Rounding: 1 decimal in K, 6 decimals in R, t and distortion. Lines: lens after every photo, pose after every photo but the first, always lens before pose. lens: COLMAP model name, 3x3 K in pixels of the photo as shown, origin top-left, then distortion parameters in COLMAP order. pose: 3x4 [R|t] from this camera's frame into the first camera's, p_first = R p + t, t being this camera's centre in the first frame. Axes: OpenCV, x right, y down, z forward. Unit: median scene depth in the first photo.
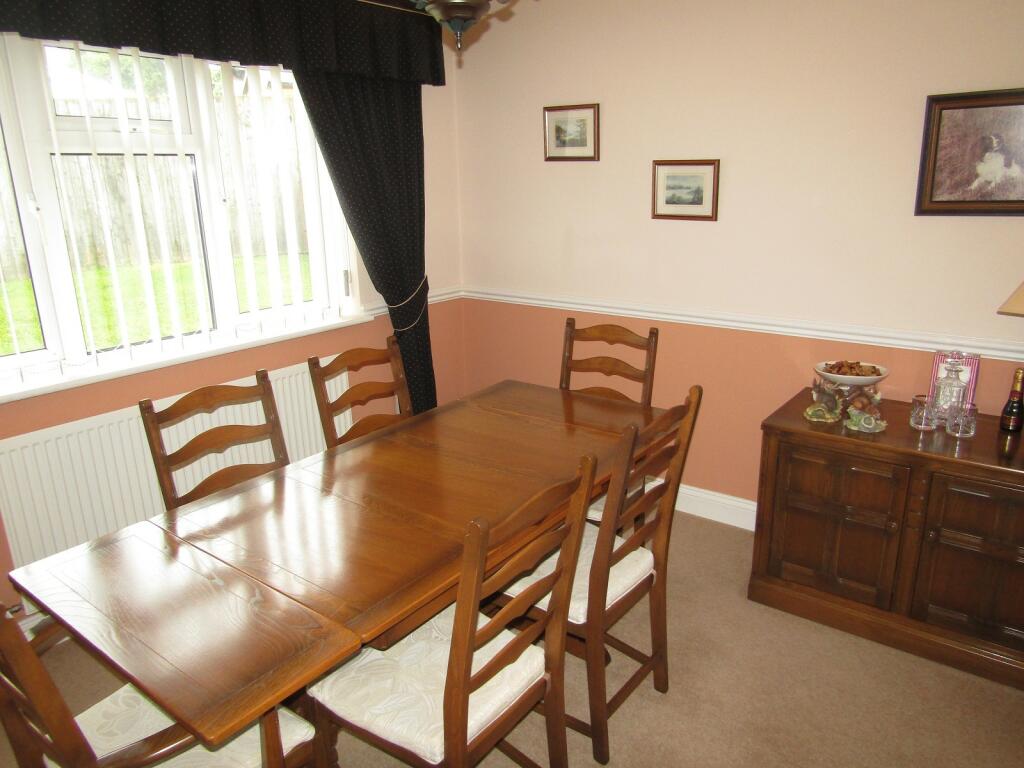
lens RADIAL K [[730.9, 0, 511.9], [0, 730.9, 380.2], [0, 0, 1]] dist [-0.019112, -0.002184]
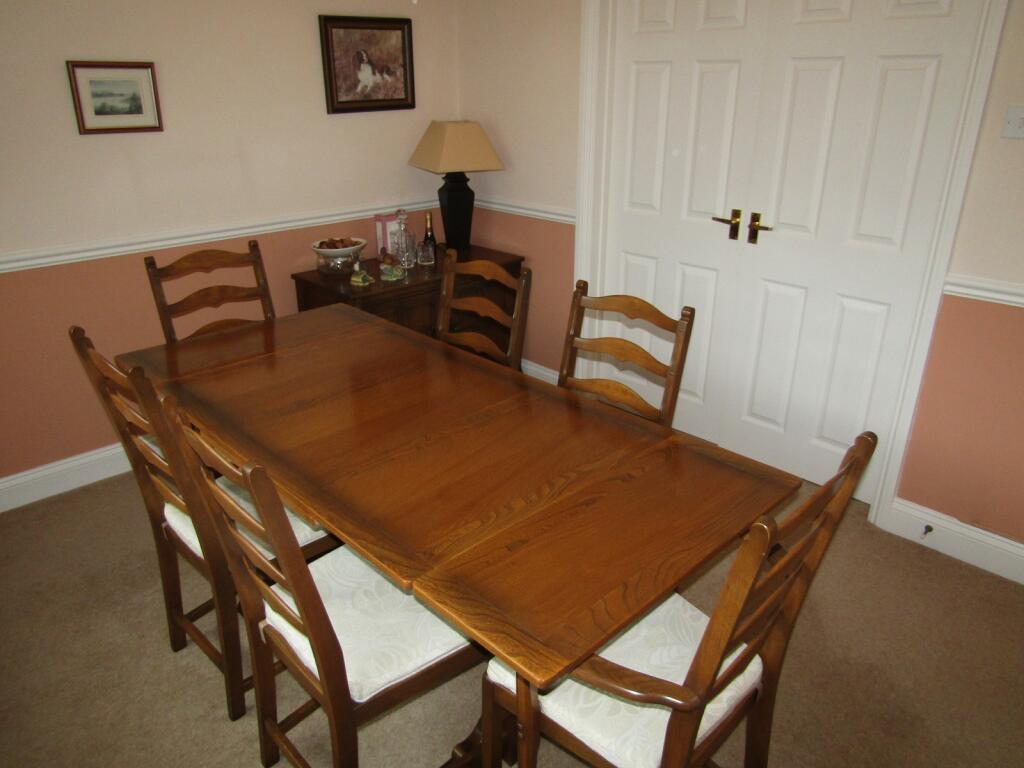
lens RADIAL K [[730.9, 0, 510.9], [0, 730.9, 383.7], [0, 0, 1]] dist [-0.019112, -0.002184]
pose [[0.138455, -0.362443, 0.921664, -0.697256], [0.269037, 0.909396, 0.317203, -0.110083], [-0.953126, 0.204043, 0.223421, 0.481099]]
